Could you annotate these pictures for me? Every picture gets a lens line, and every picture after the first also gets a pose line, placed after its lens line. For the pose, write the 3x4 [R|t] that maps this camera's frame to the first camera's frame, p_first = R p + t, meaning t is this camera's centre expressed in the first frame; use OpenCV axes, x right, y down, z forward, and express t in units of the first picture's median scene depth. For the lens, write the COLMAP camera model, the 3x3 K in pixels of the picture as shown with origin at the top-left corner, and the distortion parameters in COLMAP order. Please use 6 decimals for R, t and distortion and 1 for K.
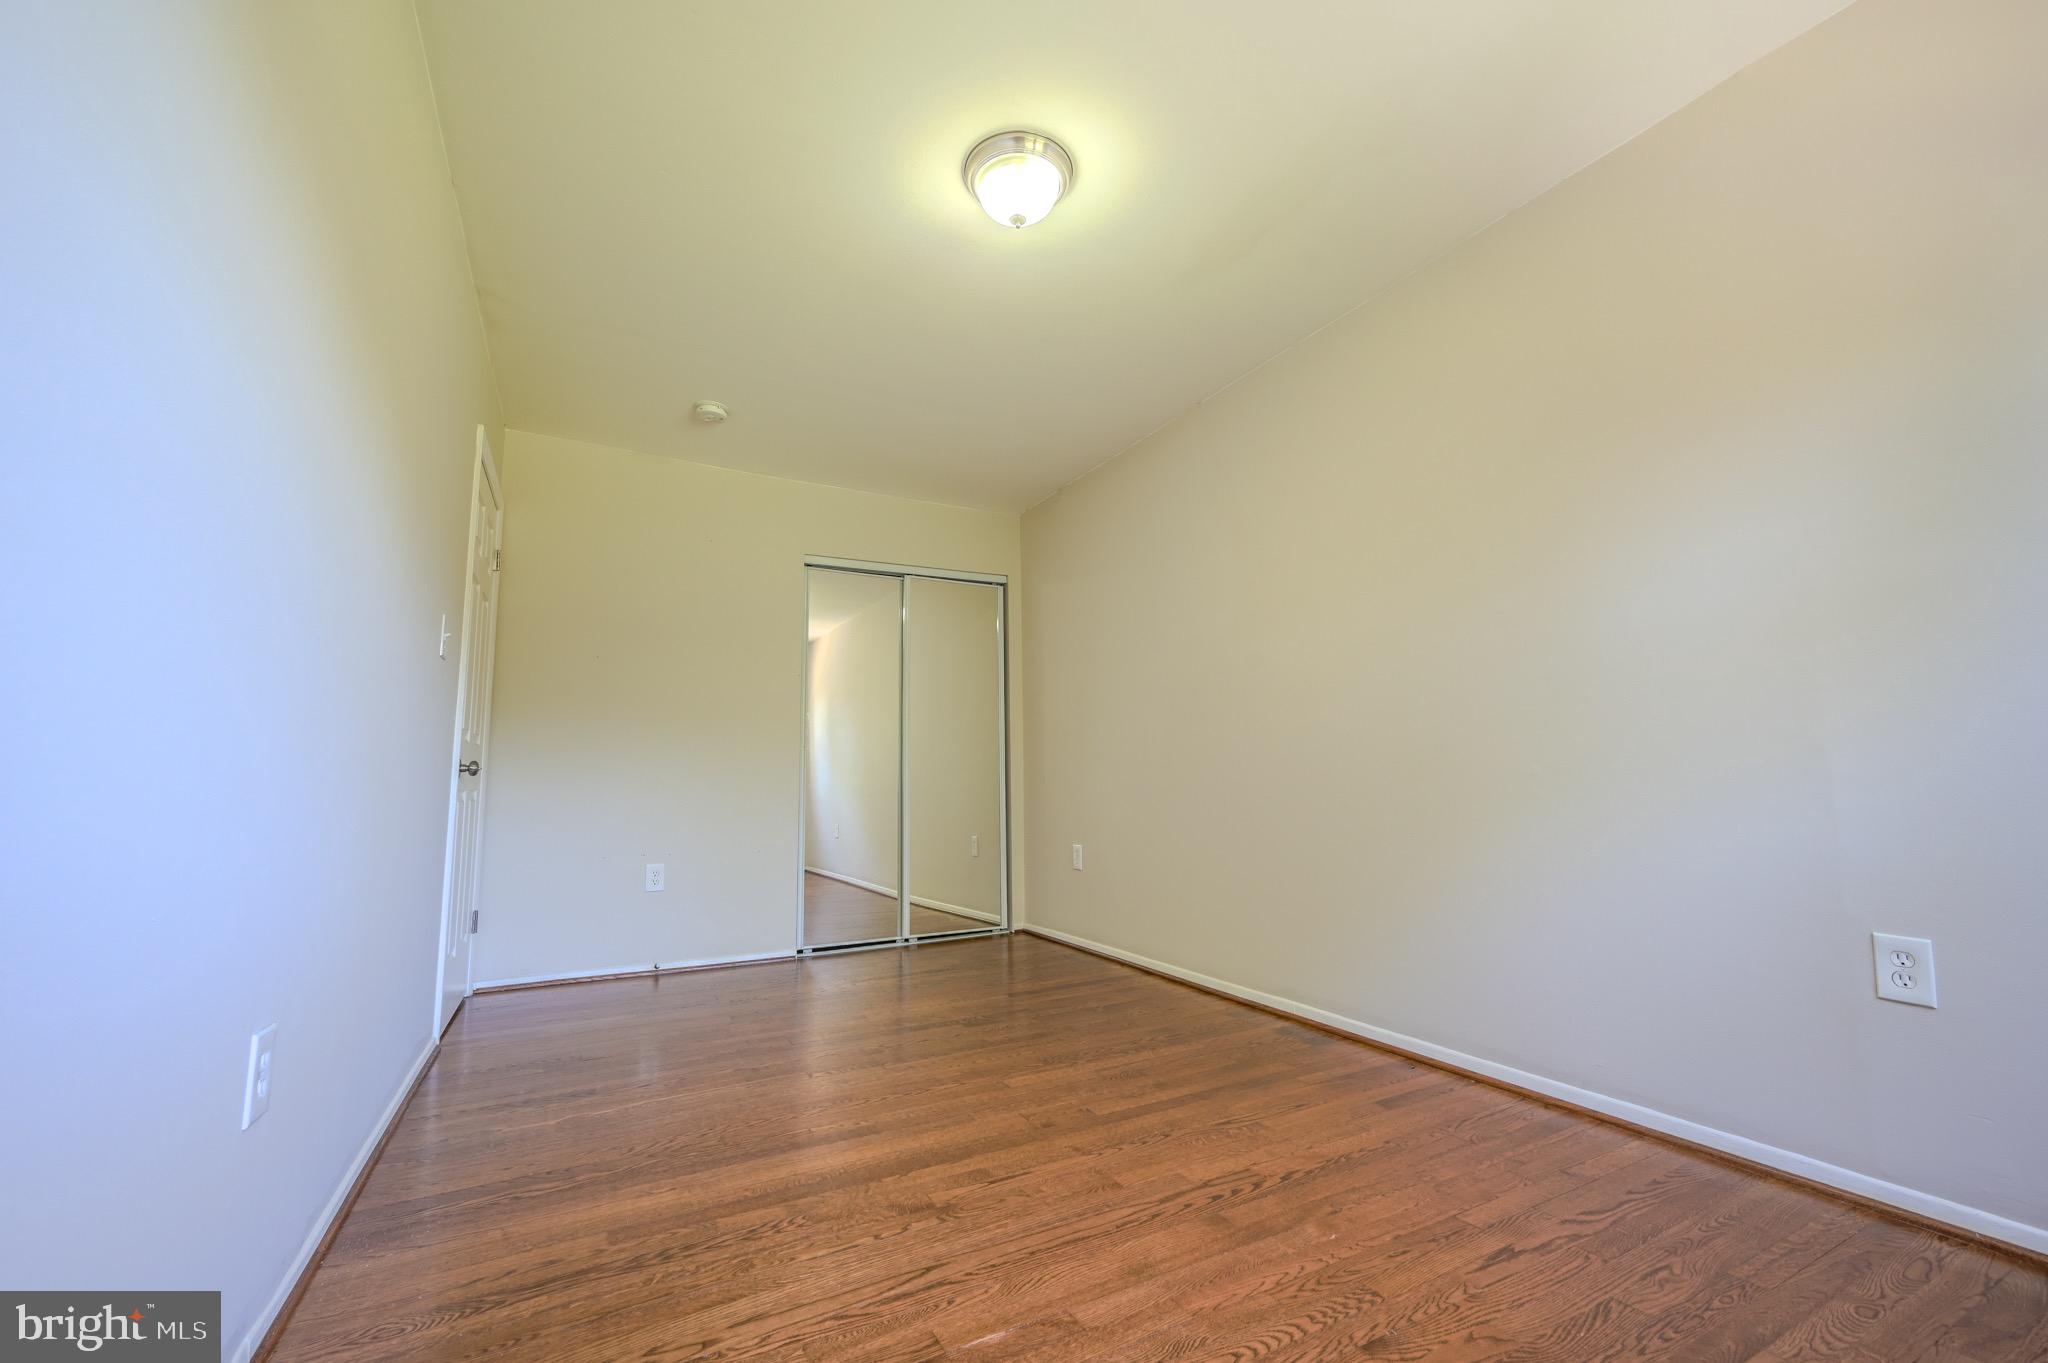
lens RADIAL K [[826.0, 0, 1017.2], [0, 826.0, 680.4], [0, 0, 1]] dist [0.000617, 0.000524]
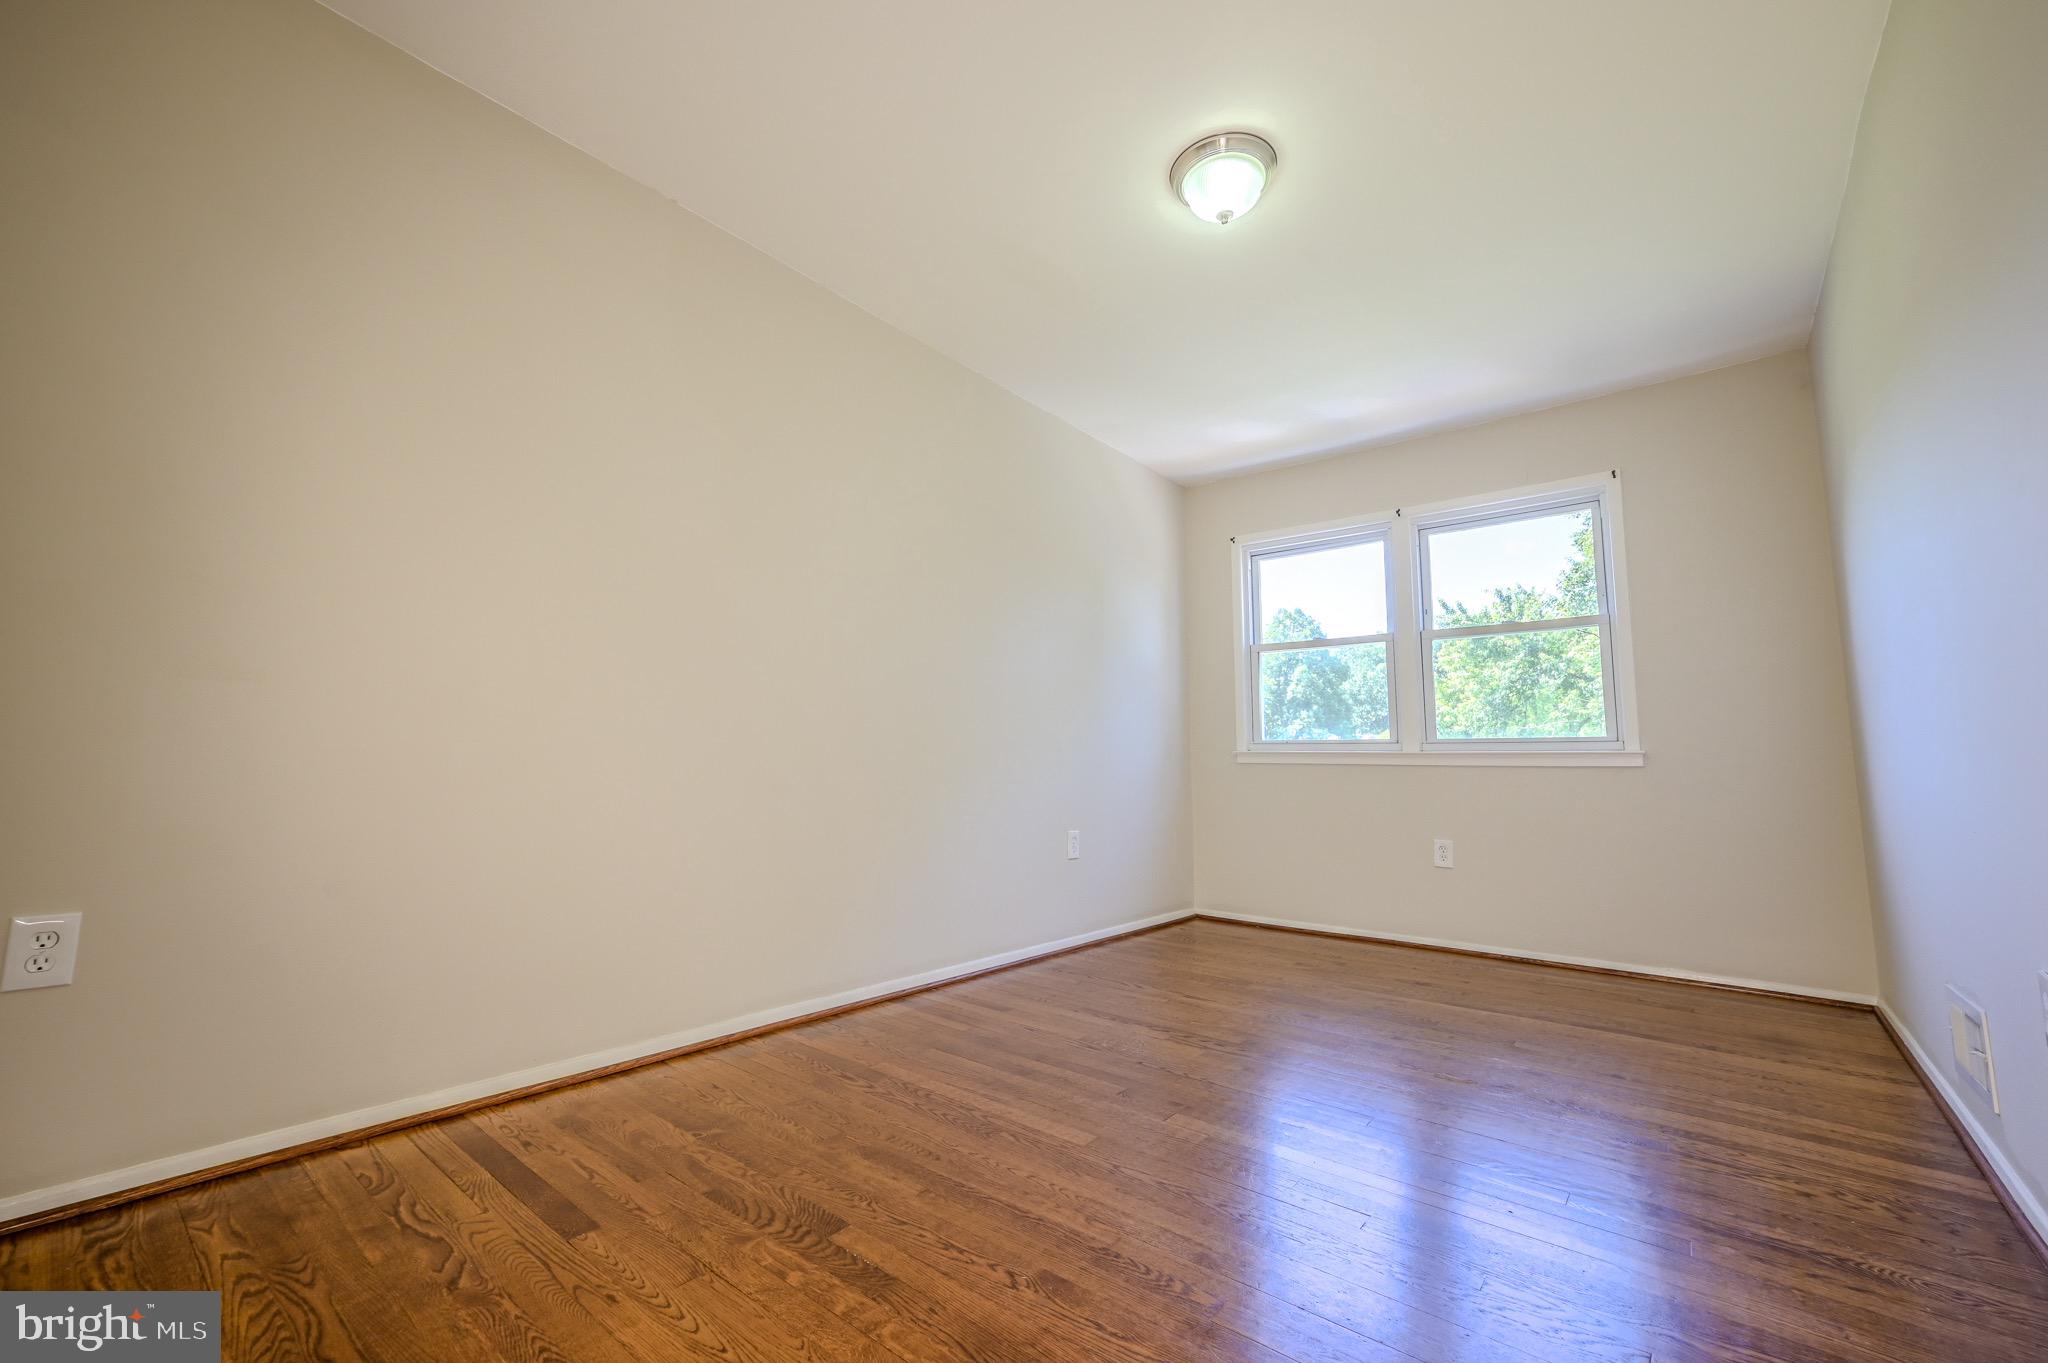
lens RADIAL K [[826.0, 0, 1023.2], [0, 826.0, 685.5], [0, 0, 1]] dist [0.000617, 0.000524]
pose [[-0.384751, 0.099821, 0.917607, -0.726371], [-0.125259, 0.979292, -0.159053, 0.195942], [-0.914482, -0.176135, -0.364280, 1.382842]]
